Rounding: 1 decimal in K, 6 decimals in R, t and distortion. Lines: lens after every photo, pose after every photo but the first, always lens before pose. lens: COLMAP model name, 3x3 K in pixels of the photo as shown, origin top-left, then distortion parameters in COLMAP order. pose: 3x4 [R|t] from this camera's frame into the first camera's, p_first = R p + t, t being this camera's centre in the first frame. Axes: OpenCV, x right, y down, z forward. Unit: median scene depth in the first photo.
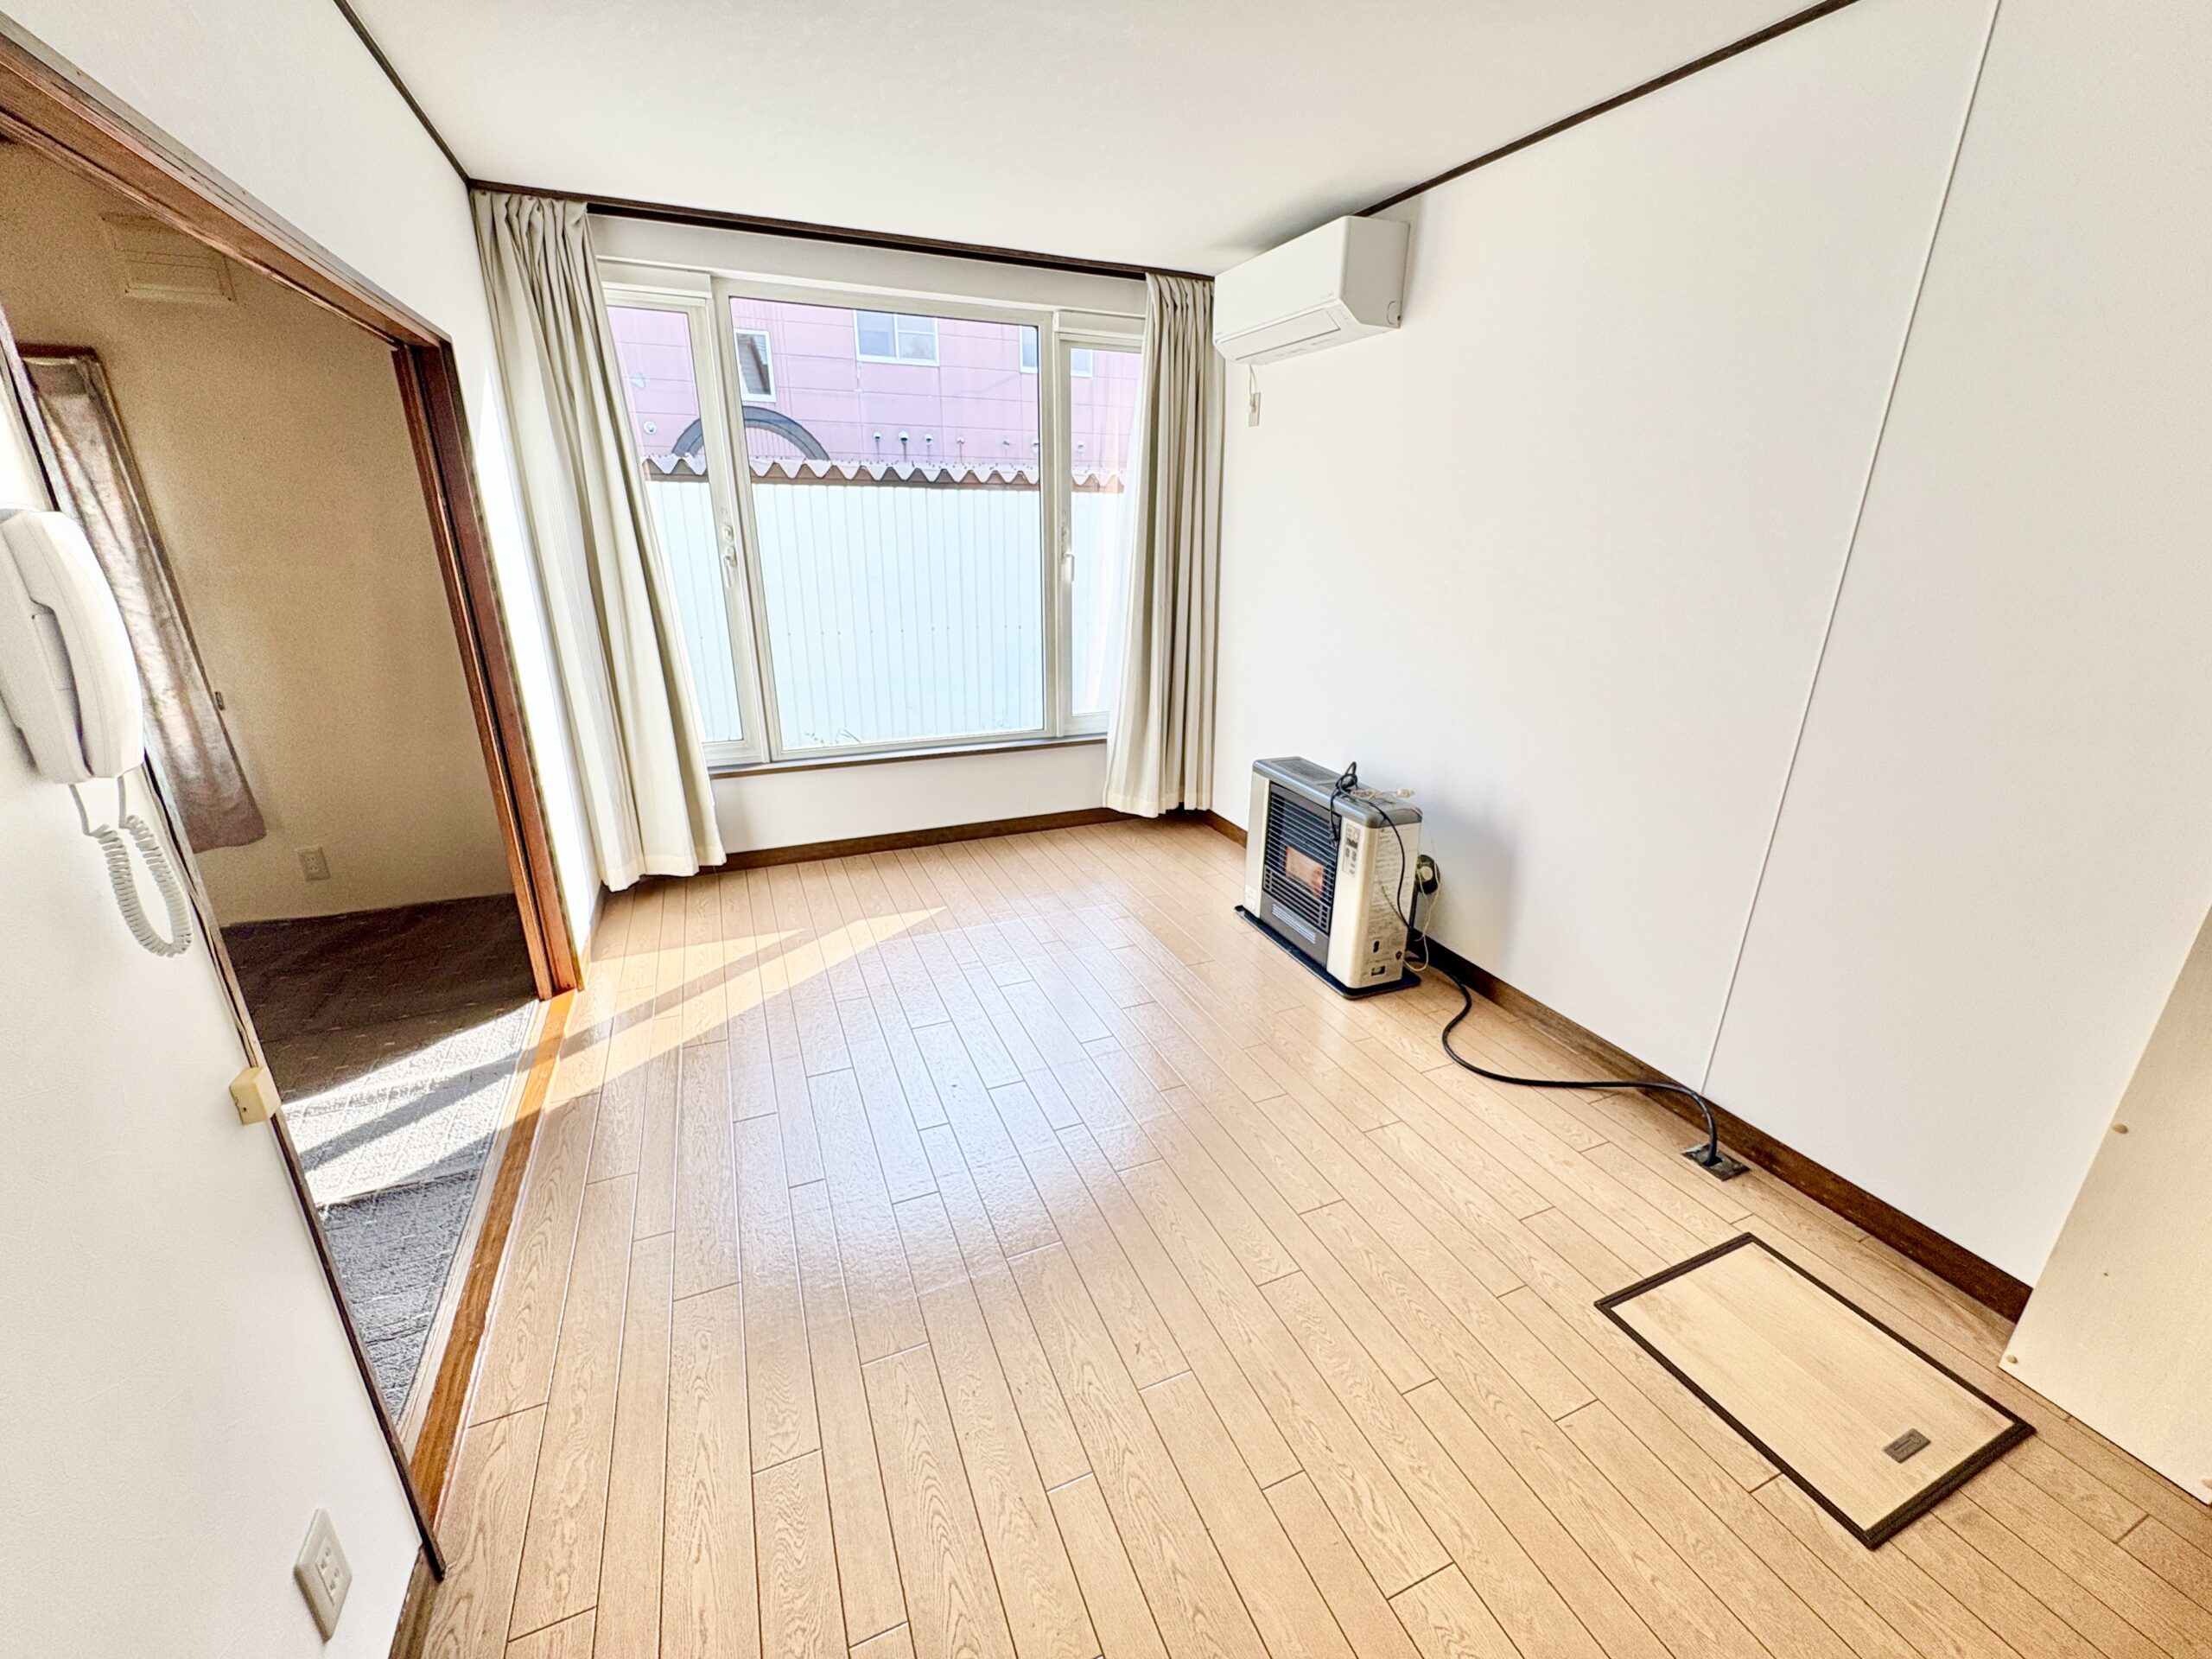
lens RADIAL K [[886.7, 0, 1106.0], [0, 886.7, 829.5], [0, 0, 1]] dist [-0.000707, -0.000081]
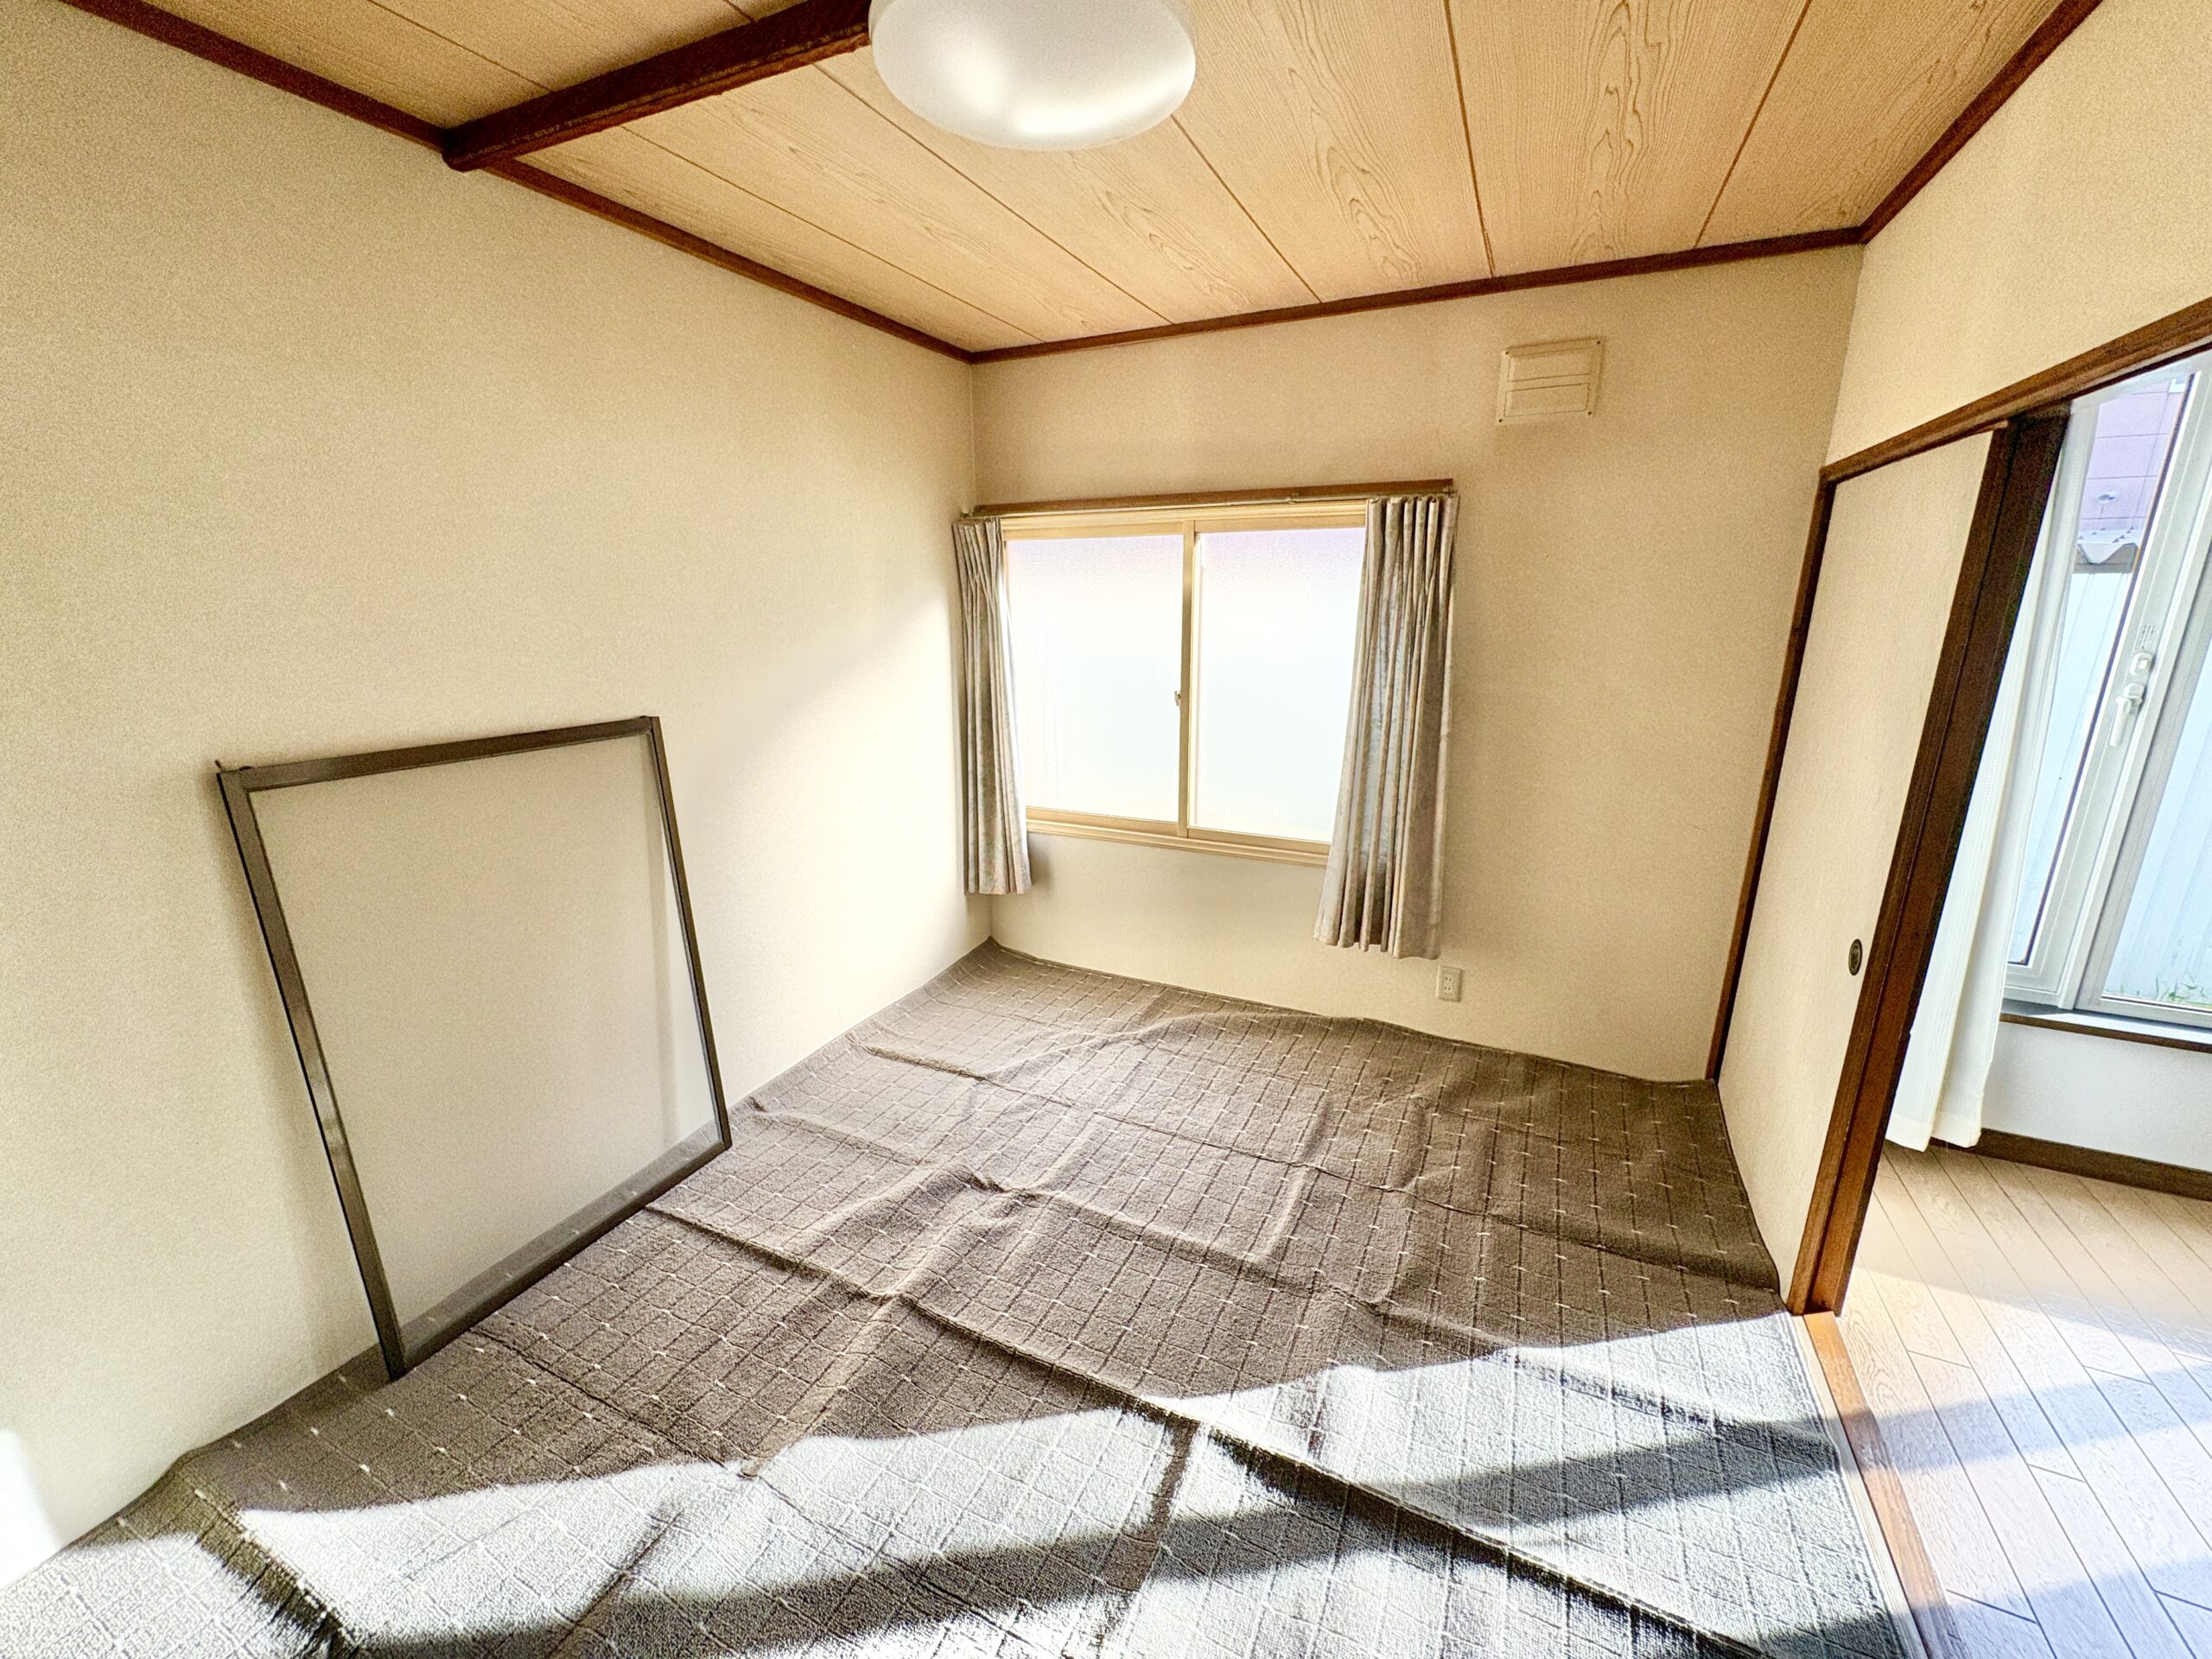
lens RADIAL K [[886.7, 0, 1106.0], [0, 886.7, 829.5], [0, 0, 1]] dist [-0.000707, -0.000081]
pose [[0.658107, 0.183679, -0.730176, -0.457605], [-0.240459, 0.970274, 0.027351, -0.059560], [0.713495, 0.157577, 0.682711, 0.049213]]
